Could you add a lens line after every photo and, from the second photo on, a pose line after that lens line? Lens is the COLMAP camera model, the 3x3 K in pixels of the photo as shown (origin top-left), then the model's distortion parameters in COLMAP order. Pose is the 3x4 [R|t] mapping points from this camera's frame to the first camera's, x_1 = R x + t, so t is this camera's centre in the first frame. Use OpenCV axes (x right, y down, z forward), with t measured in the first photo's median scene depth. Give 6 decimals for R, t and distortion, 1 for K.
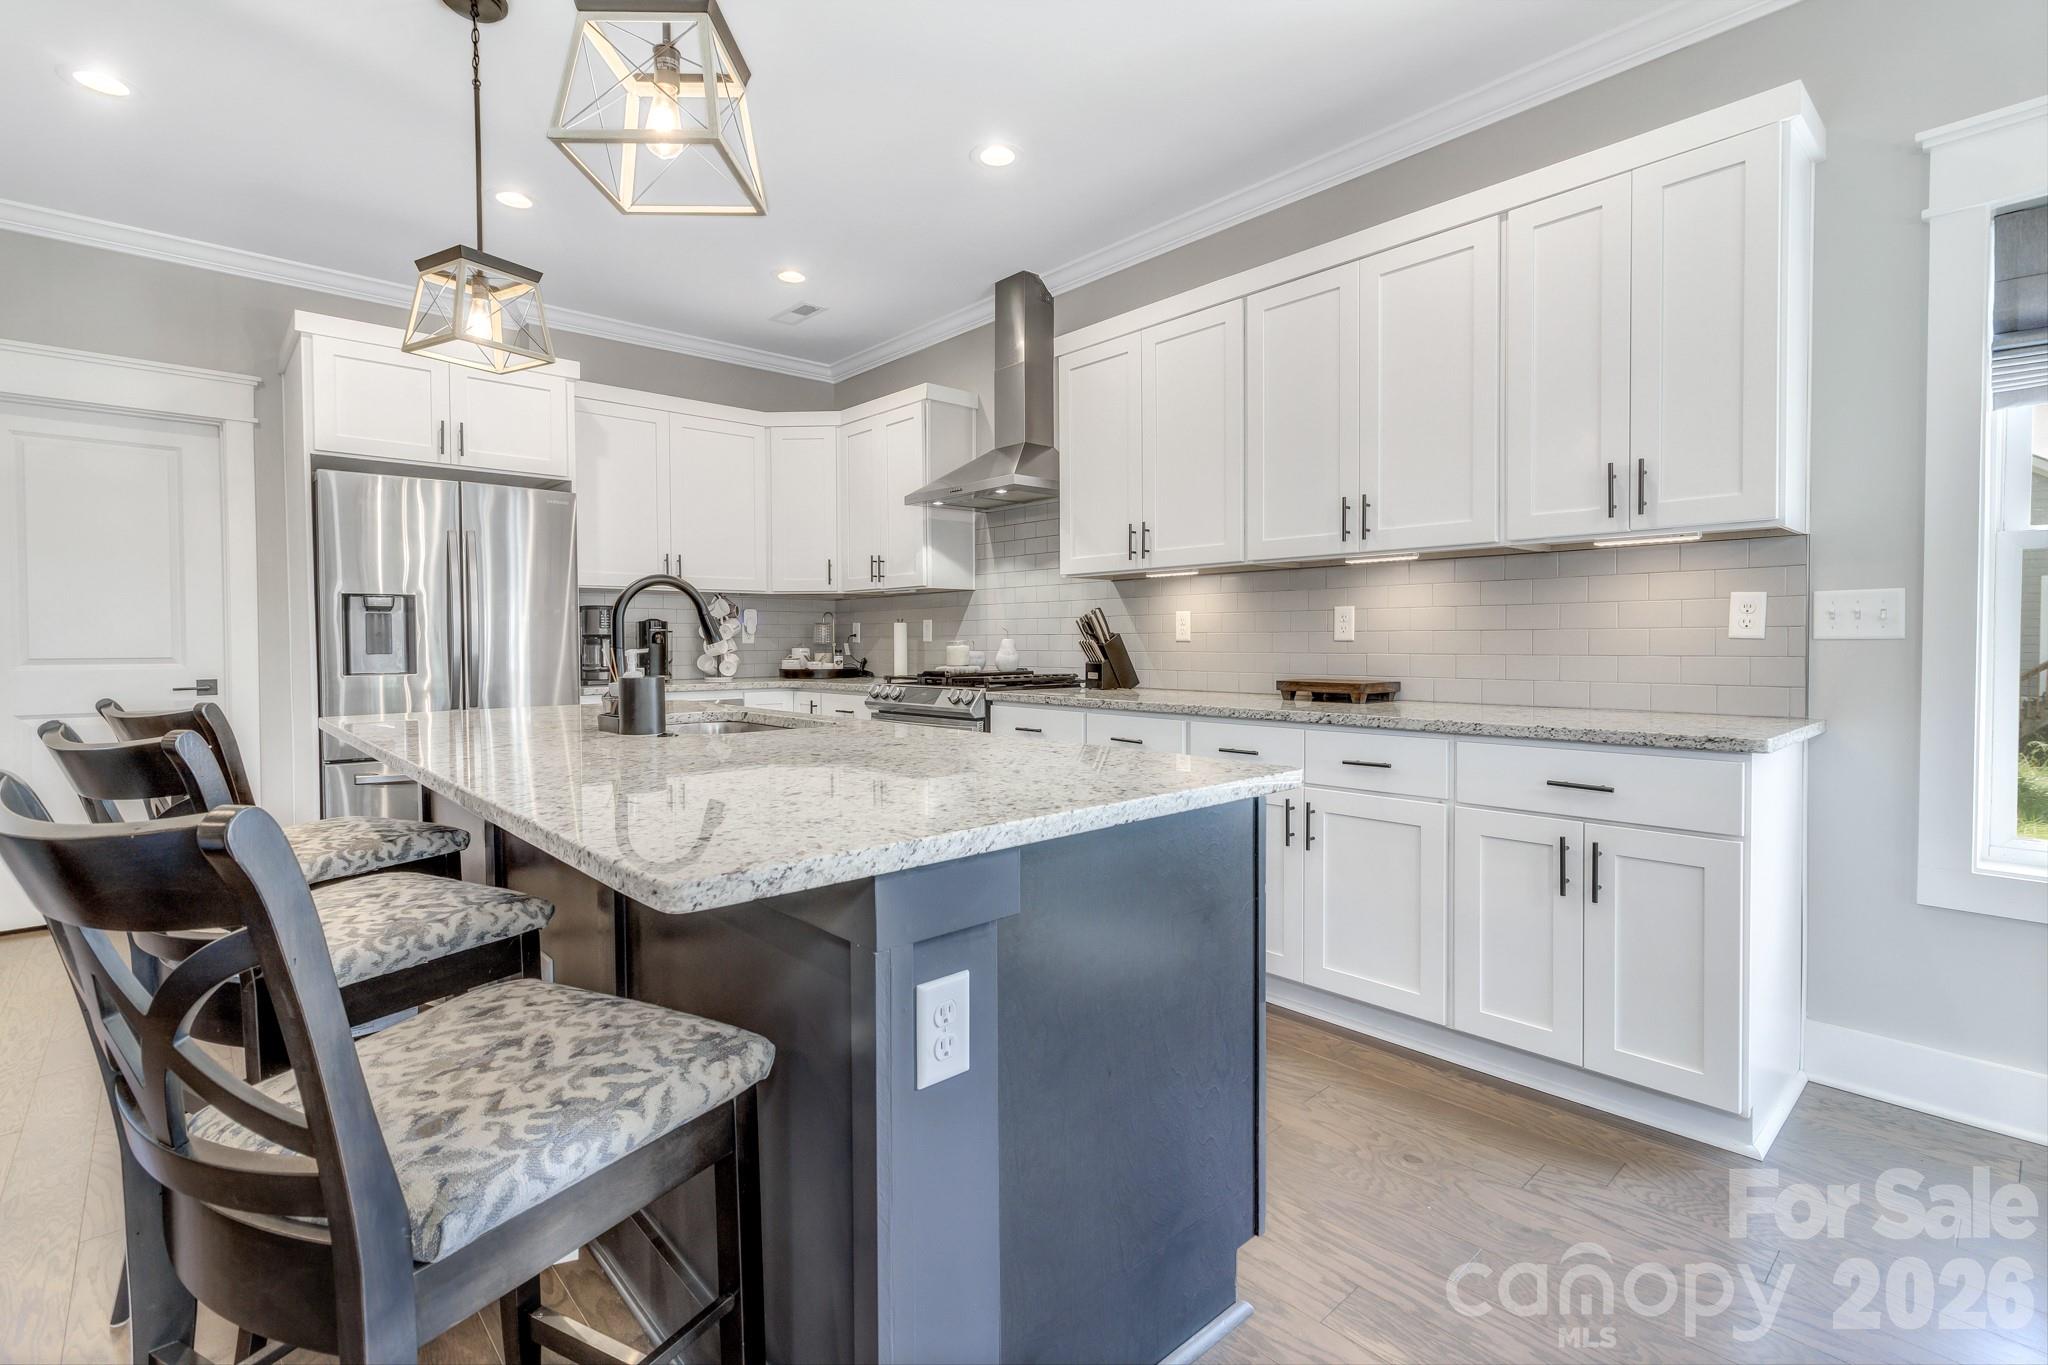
lens RADIAL K [[941.6, 0, 1026.2], [0, 941.6, 660.3], [0, 0, 1]] dist [0.000889, 0.000227]
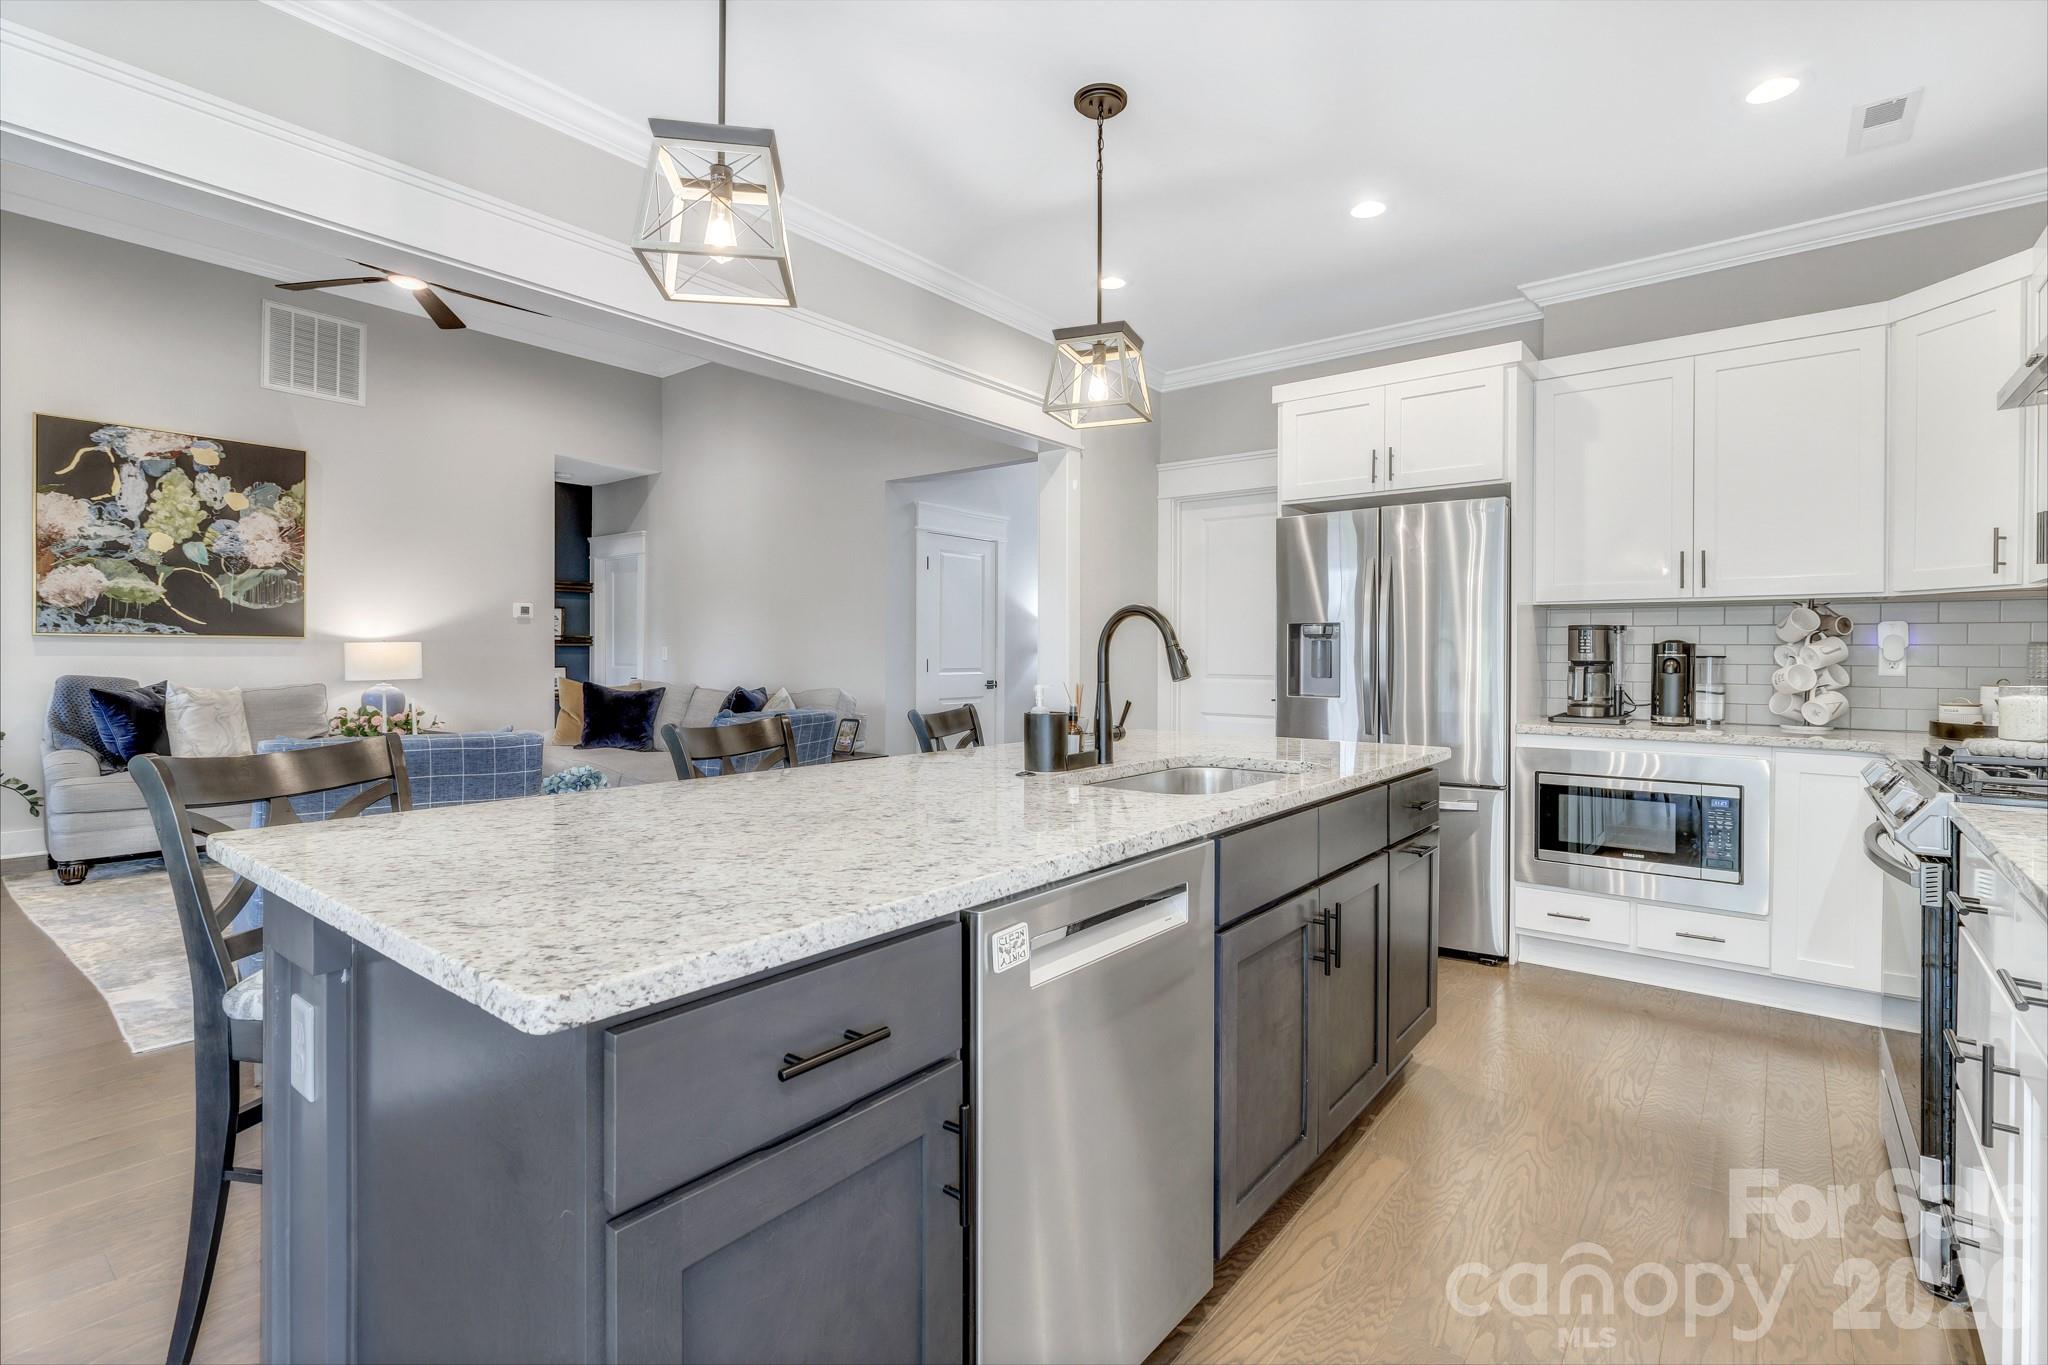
lens RADIAL K [[941.6, 0, 1026.2], [0, 941.6, 660.3], [0, 0, 1]] dist [0.000889, 0.000227]
pose [[0.158671, 0.010637, -0.987274, 0.317061], [-0.026261, 0.999634, 0.006550, -0.023210], [0.986982, 0.024887, 0.158892, 0.459173]]
